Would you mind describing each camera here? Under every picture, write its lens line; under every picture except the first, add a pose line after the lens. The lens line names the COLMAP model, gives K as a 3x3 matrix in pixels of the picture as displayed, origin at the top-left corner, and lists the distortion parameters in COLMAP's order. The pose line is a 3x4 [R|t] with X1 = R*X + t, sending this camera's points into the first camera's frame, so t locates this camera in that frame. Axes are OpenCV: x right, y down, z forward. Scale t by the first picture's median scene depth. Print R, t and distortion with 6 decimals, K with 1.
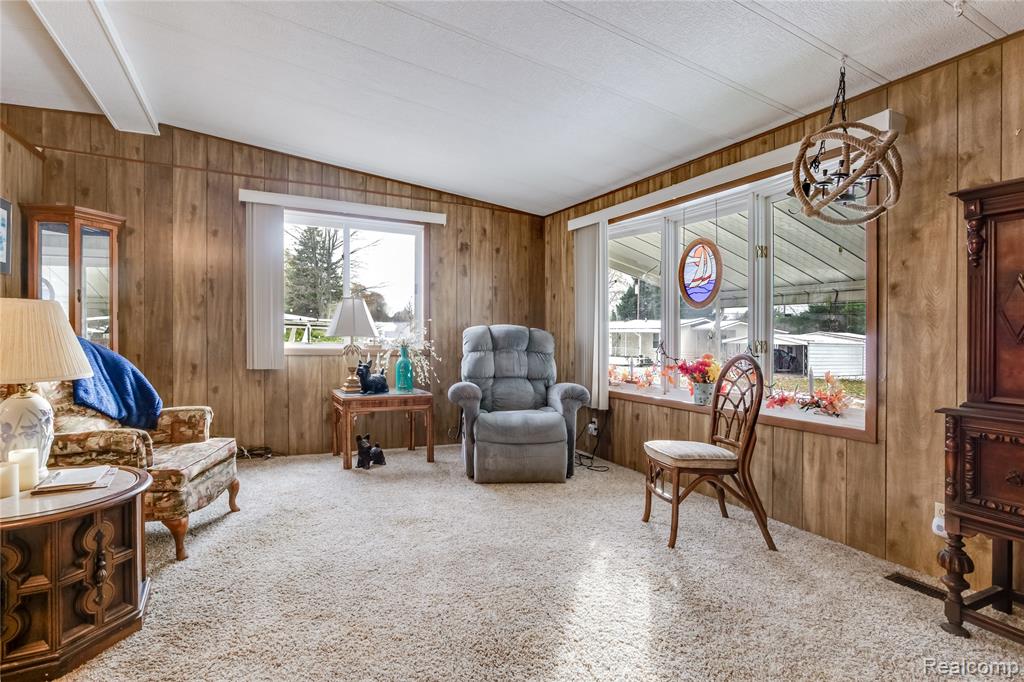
lens RADIAL K [[508.5, 0, 508.9], [0, 508.5, 328.5], [0, 0, 1]] dist [-0.041003, 0.019541]
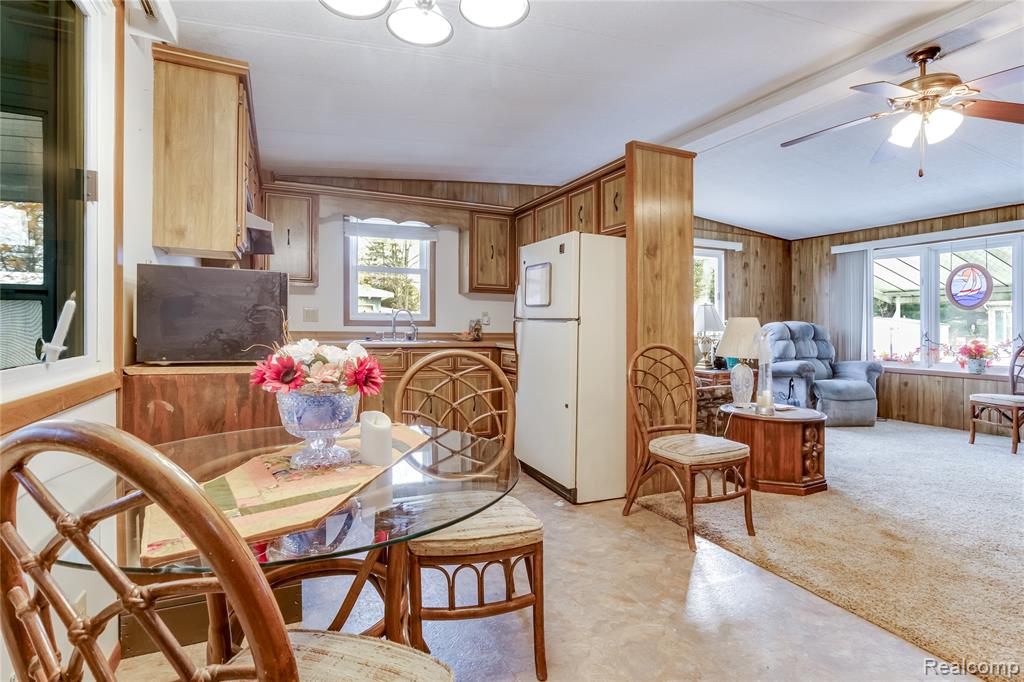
lens RADIAL K [[501.7, 0, 506.4], [0, 501.7, 312.1], [0, 0, 1]] dist [-0.043937, 0.024856]
pose [[0.998990, -0.013313, -0.042918, -0.921723], [0.012794, 0.999842, -0.012340, -0.032838], [0.043076, 0.011779, 0.999002, -0.513761]]
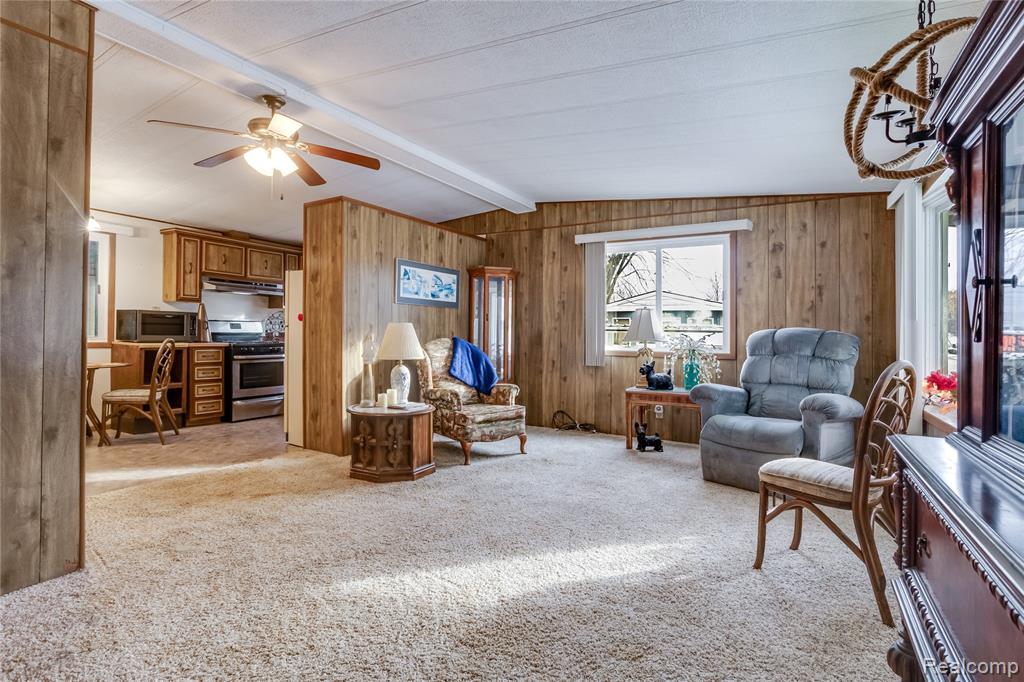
lens RADIAL K [[508.5, 0, 508.9], [0, 508.5, 328.5], [0, 0, 1]] dist [-0.041003, 0.019541]
pose [[0.545598, -0.023551, -0.837716, 0.568649], [0.009841, 0.999716, -0.021696, 0.009623], [0.837989, 0.003593, 0.545675, 0.082805]]
